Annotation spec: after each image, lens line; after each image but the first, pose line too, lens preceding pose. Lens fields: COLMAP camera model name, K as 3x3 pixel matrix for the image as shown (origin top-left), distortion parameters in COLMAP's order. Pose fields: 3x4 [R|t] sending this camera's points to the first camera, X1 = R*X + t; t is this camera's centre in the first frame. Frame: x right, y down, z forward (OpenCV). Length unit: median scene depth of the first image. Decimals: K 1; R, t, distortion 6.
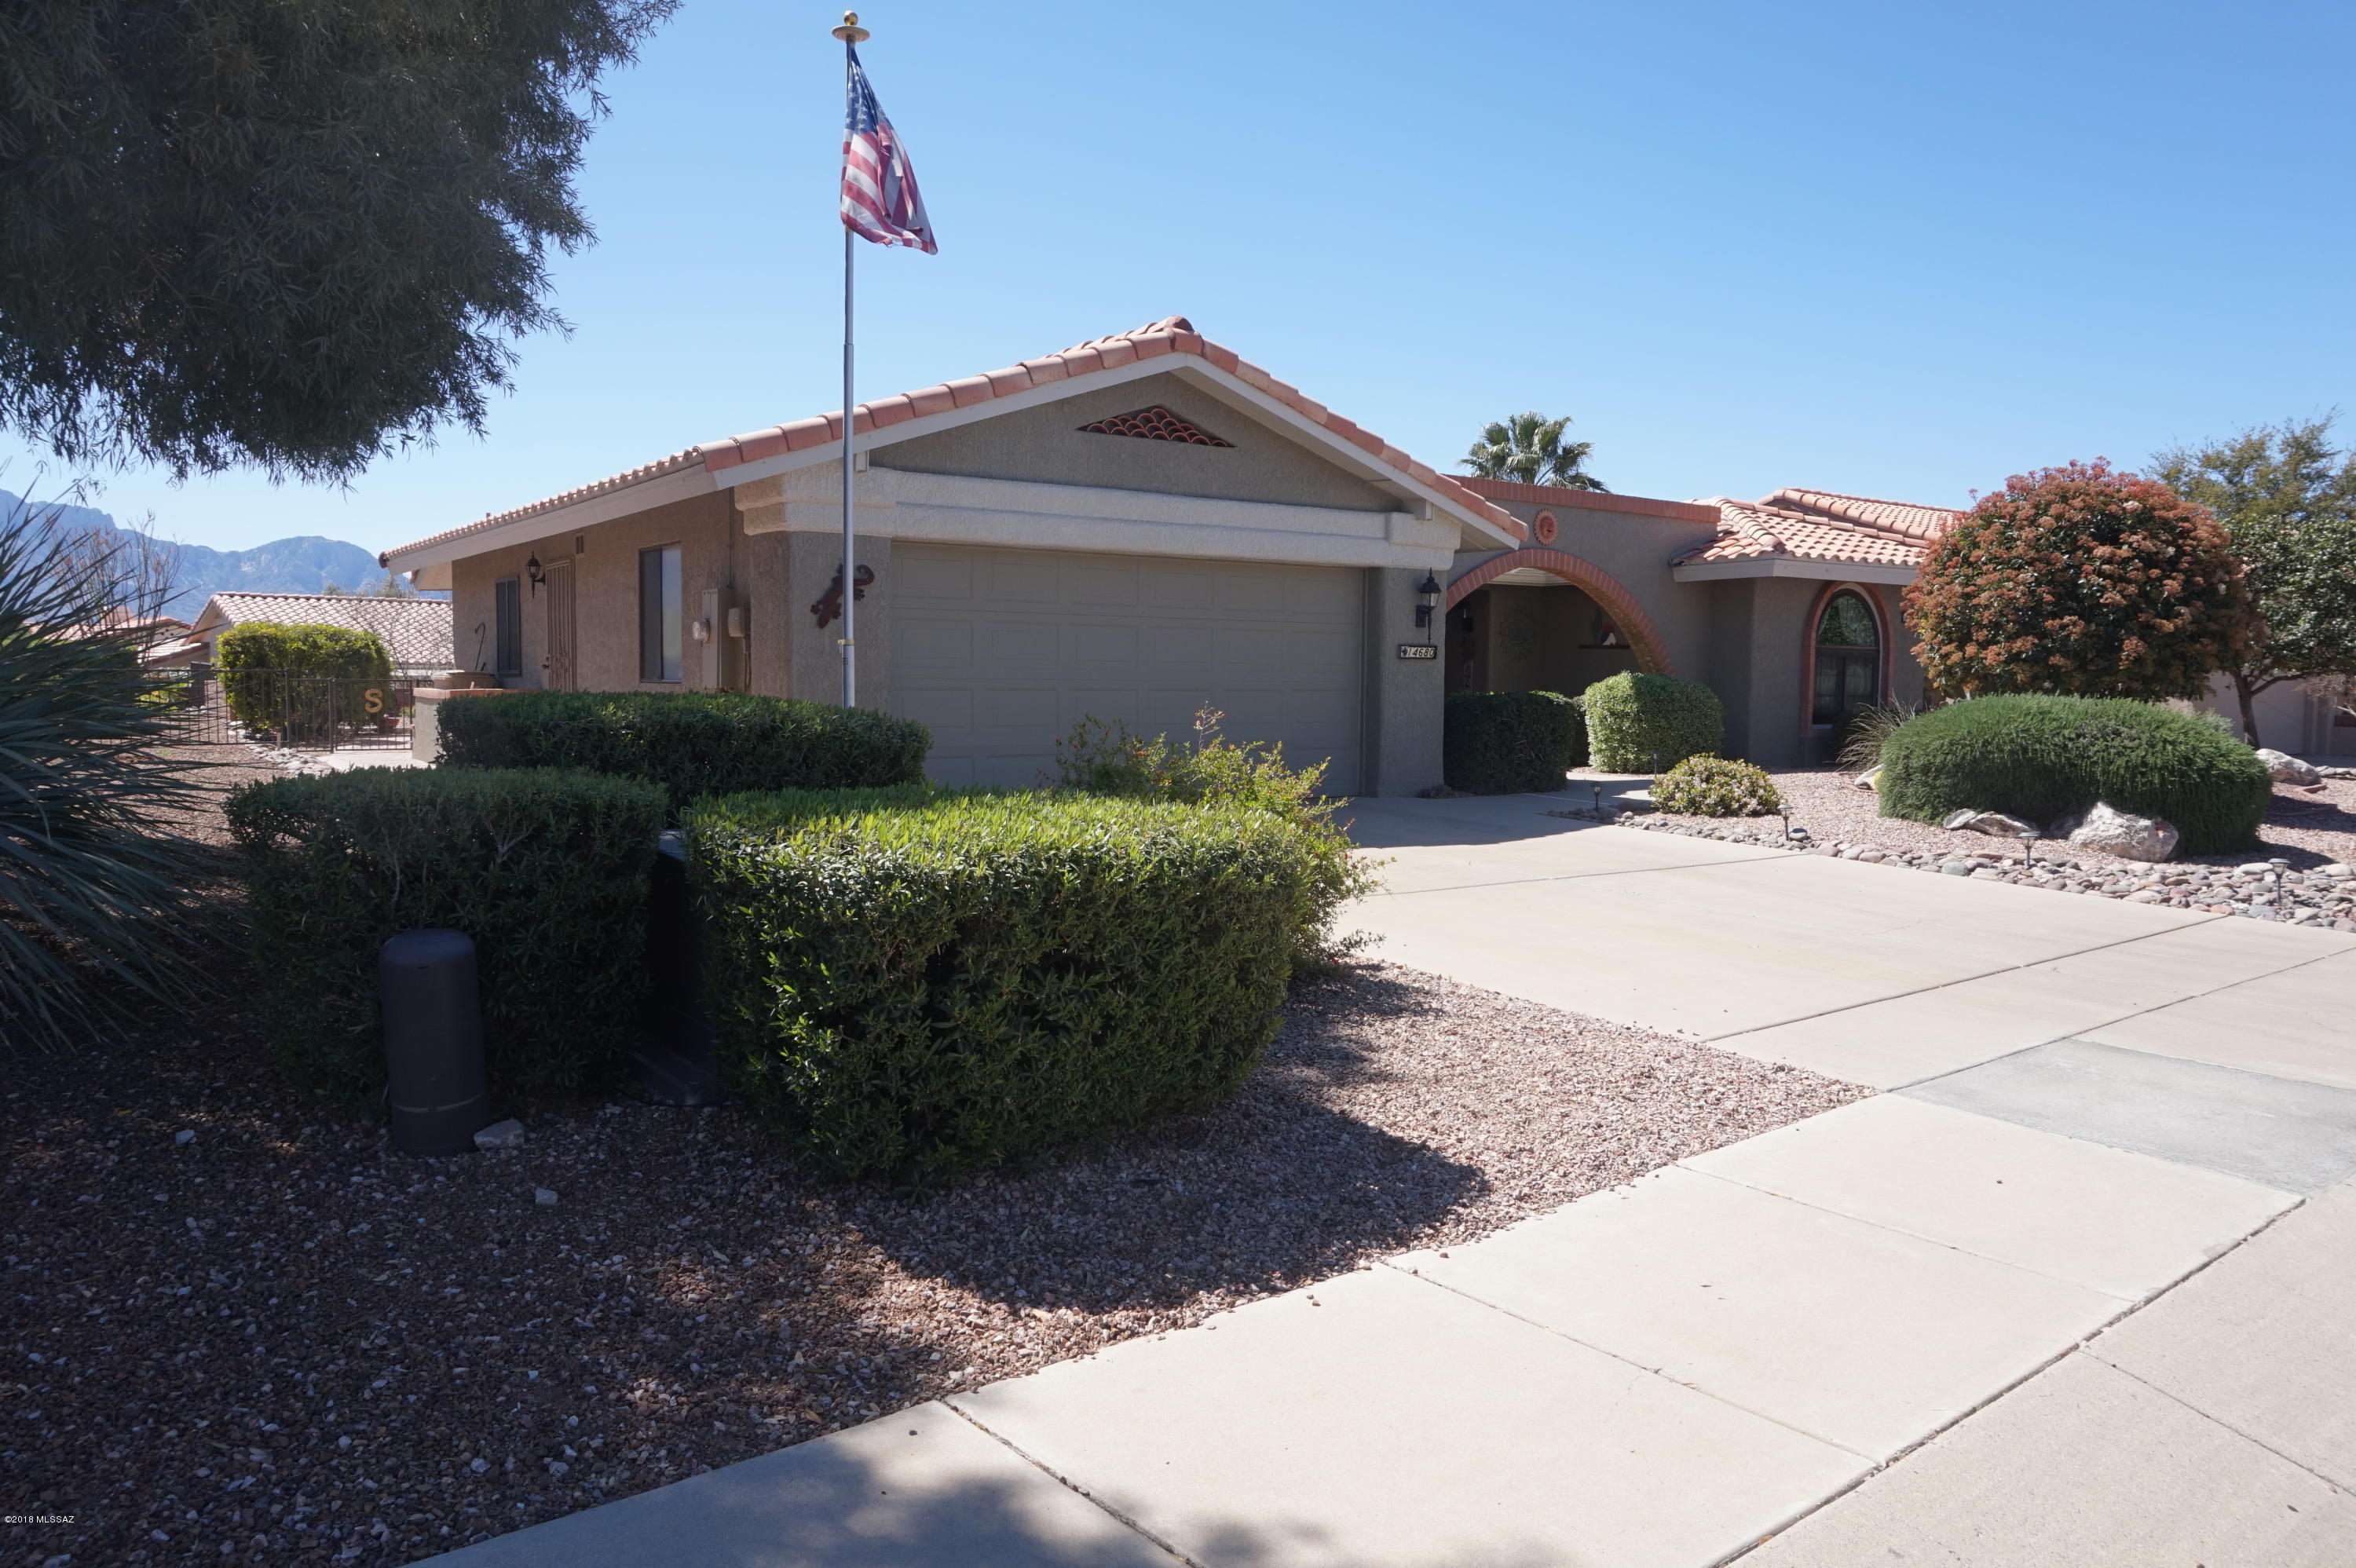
lens RADIAL K [[1500.7, 0, 1174.4], [0, 1500.7, 777.6], [0, 0, 1]] dist [-0.005755, 0.001203]
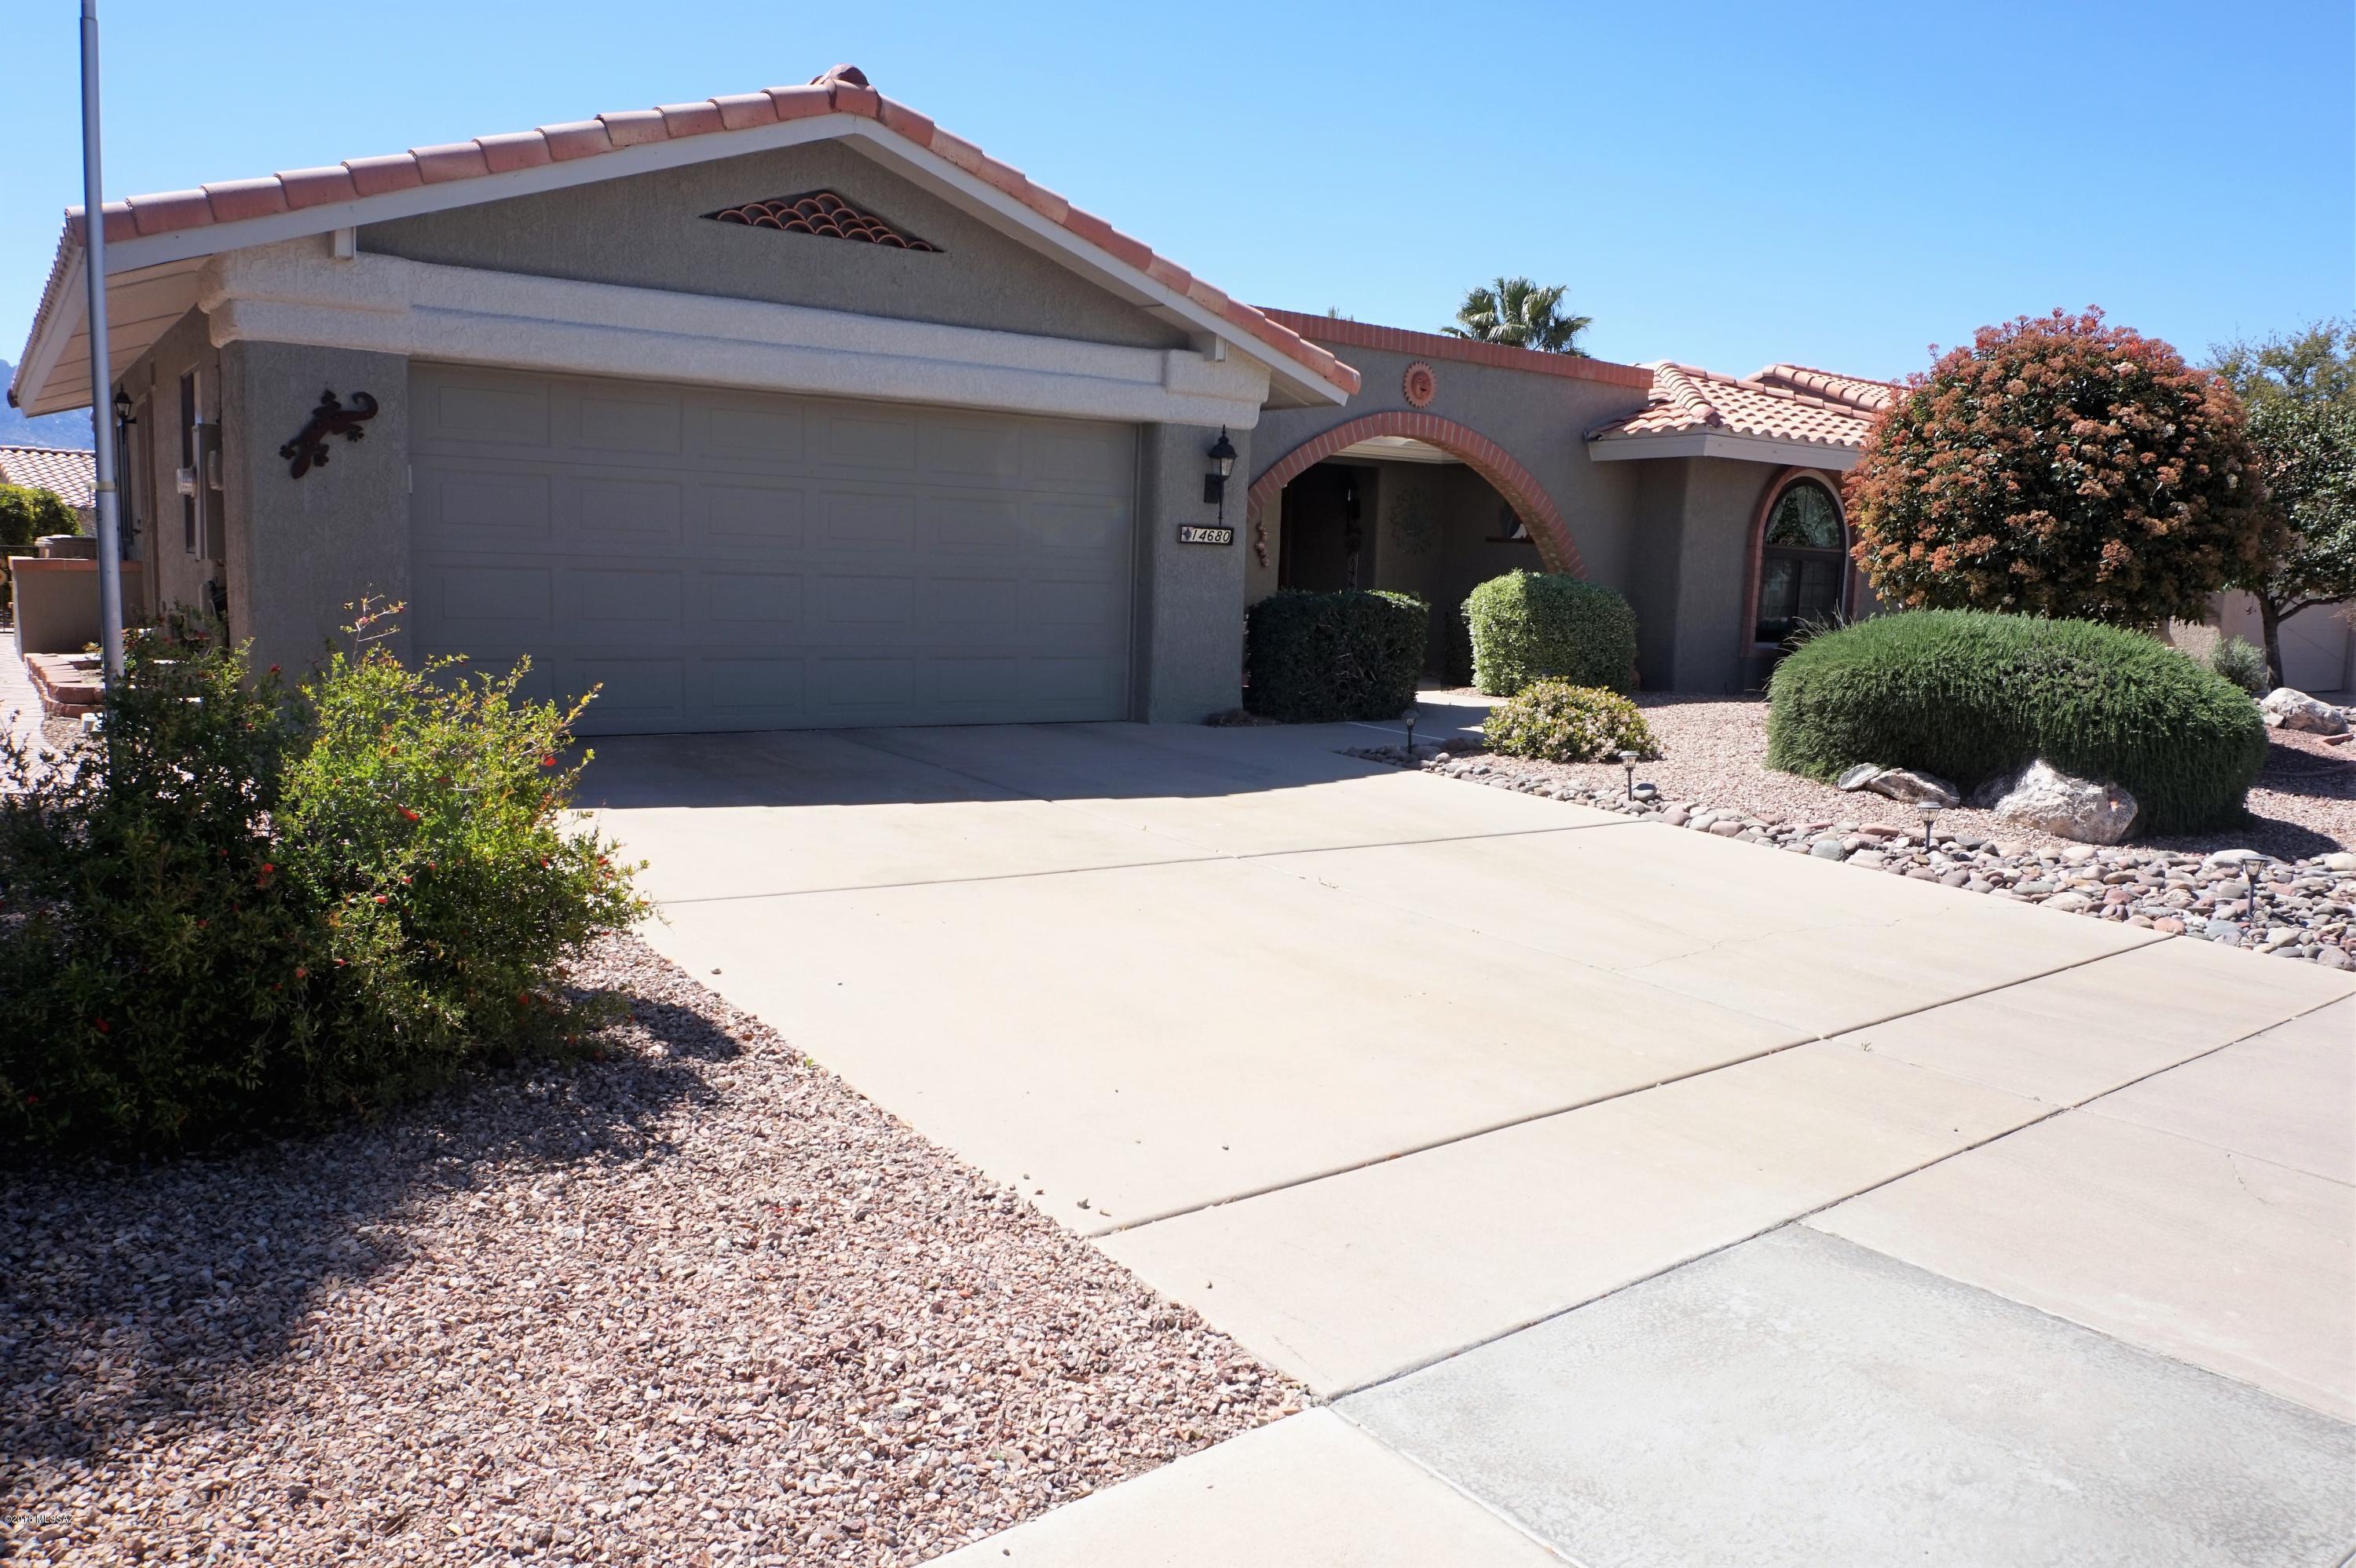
lens RADIAL K [[1631.8, 0, 1178.0], [0, 1631.8, 784.0], [0, 0, 1]] dist [-0.032803, 0.002649]
pose [[0.999621, 0.022977, 0.015152, 0.148438], [-0.023889, 0.997729, 0.062972, -0.009589], [-0.013671, -0.063310, 0.997900, 0.171456]]
